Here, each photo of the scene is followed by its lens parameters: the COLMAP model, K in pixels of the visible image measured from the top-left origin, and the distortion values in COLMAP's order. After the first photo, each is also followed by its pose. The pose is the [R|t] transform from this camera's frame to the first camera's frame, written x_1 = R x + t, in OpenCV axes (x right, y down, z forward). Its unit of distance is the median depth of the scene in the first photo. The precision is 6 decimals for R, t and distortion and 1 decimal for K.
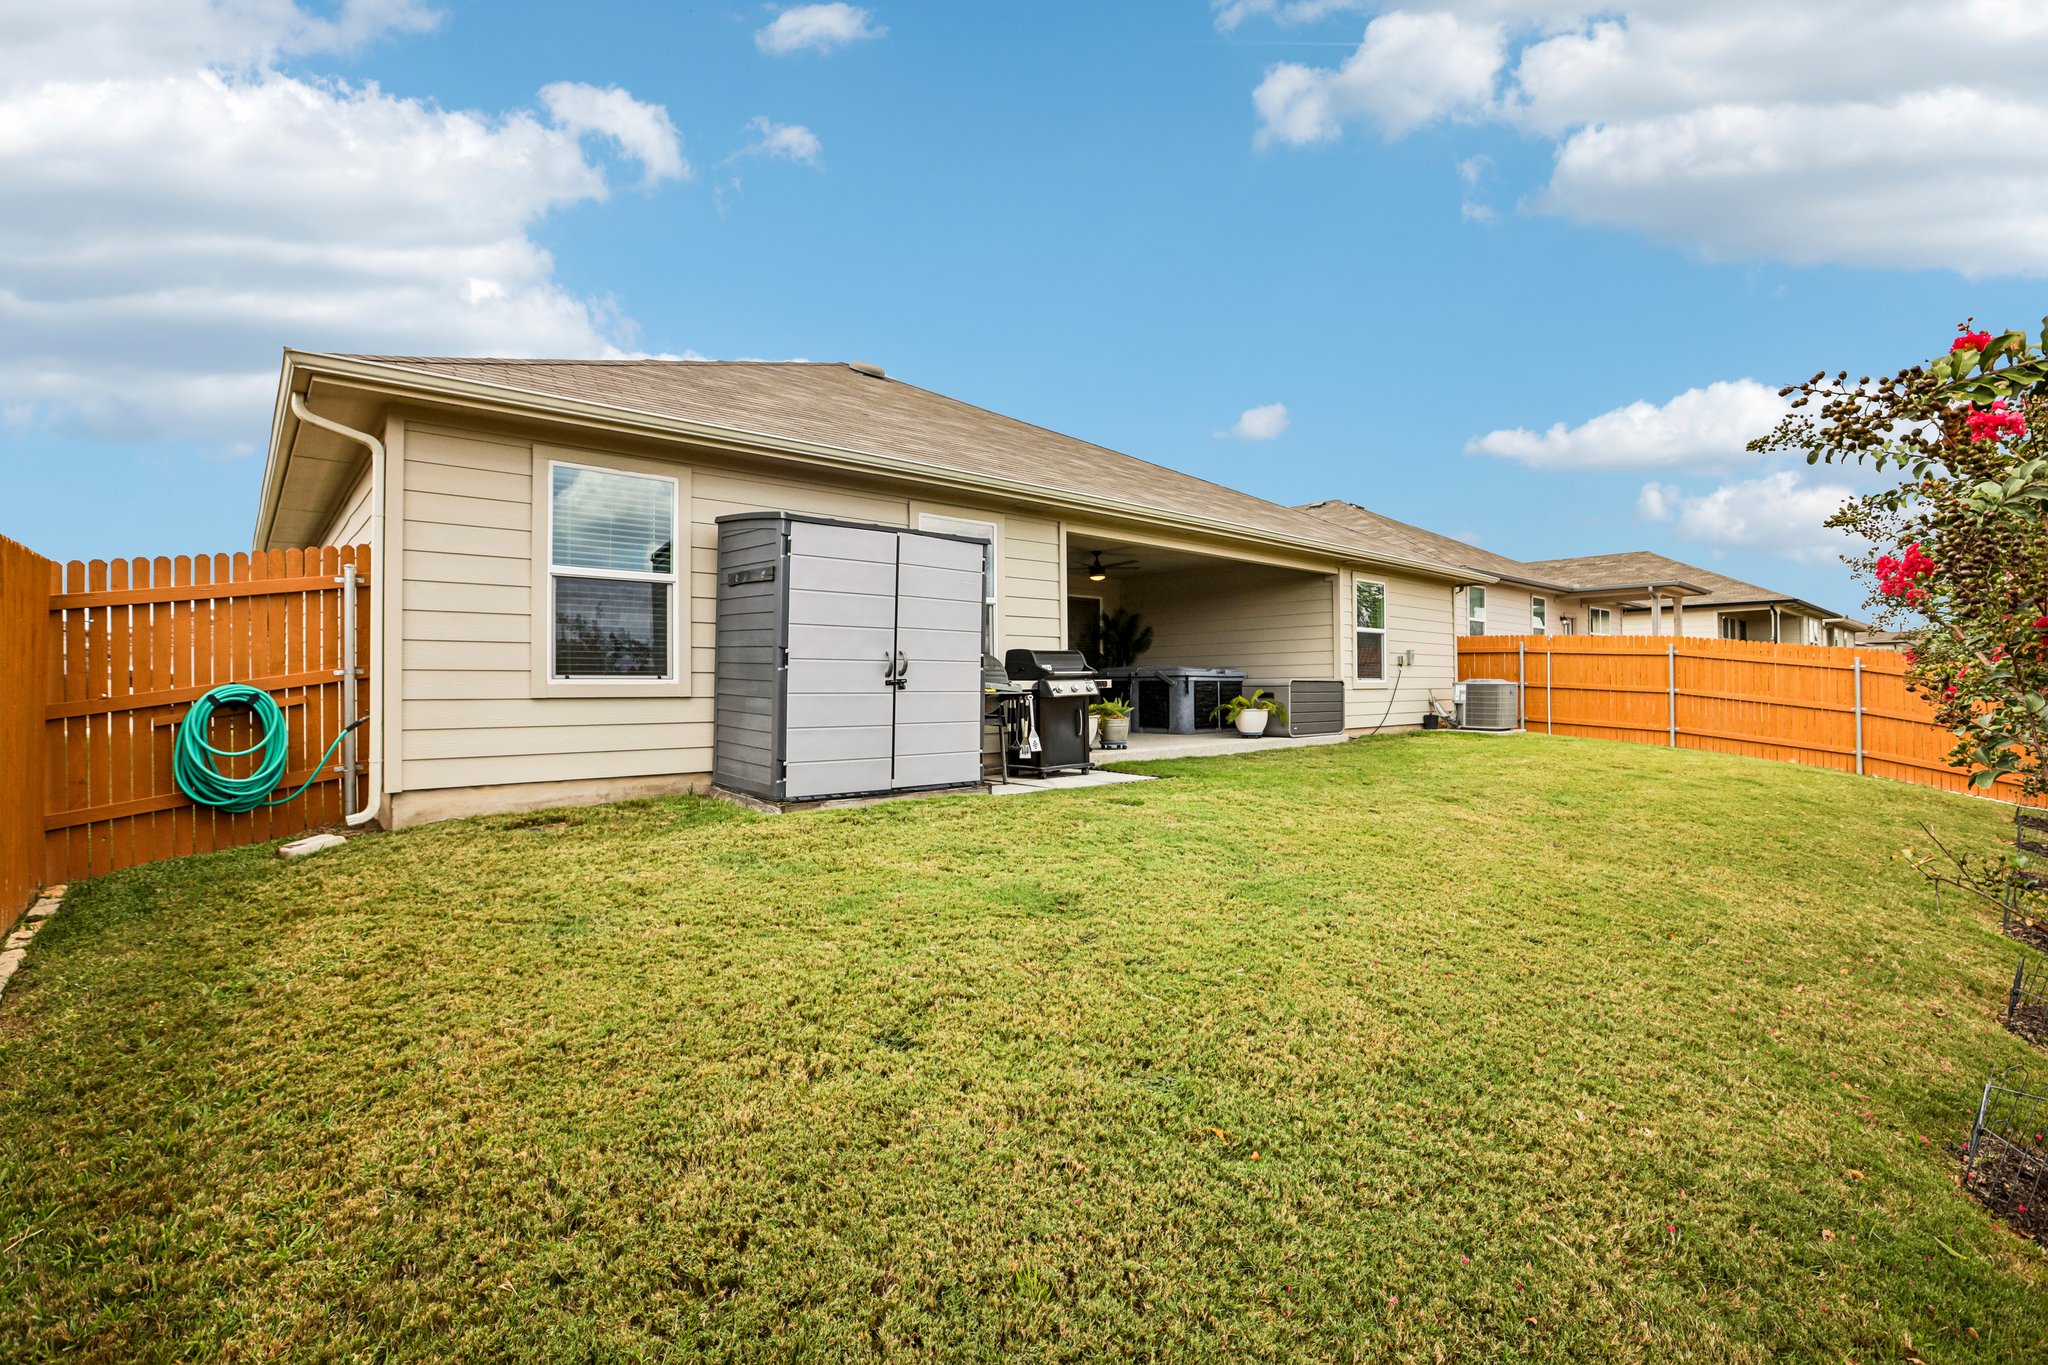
lens RADIAL K [[913.5, 0, 1027.3], [0, 913.5, 680.7], [0, 0, 1]] dist [-0.027545, 0.005045]
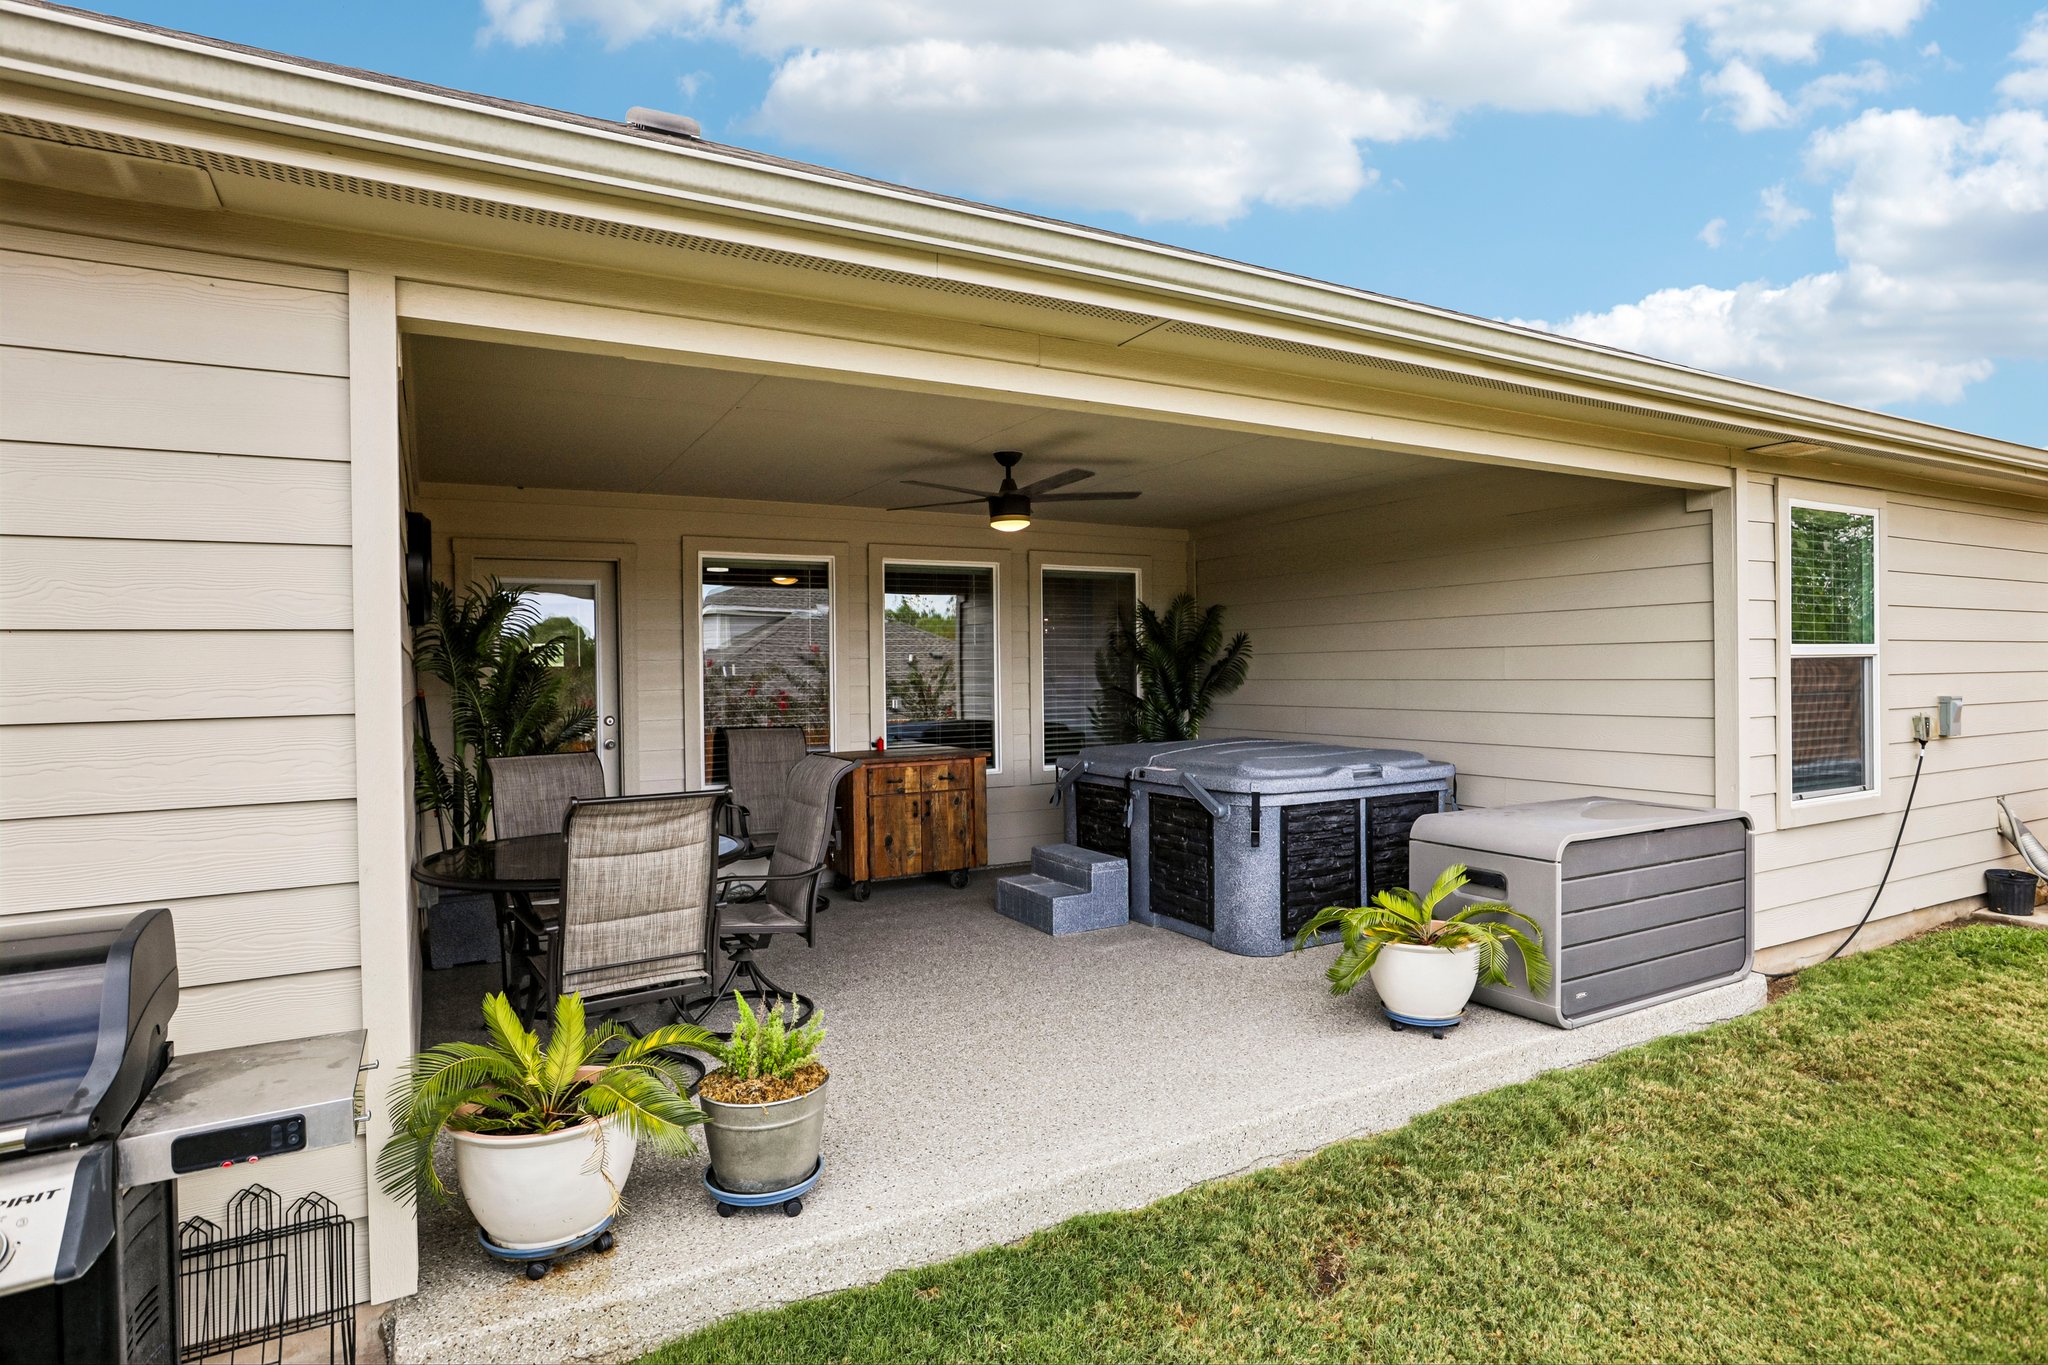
lens RADIAL K [[1140.3, 0, 1016.1], [0, 1140.3, 688.4], [0, 0, 1]] dist [-0.004482, -0.004957]
pose [[0.978120, -0.009821, -0.207809, 0.170104], [0.013431, 0.999782, 0.015969, -0.052416], [0.207607, -0.018411, 0.978039, 0.531796]]
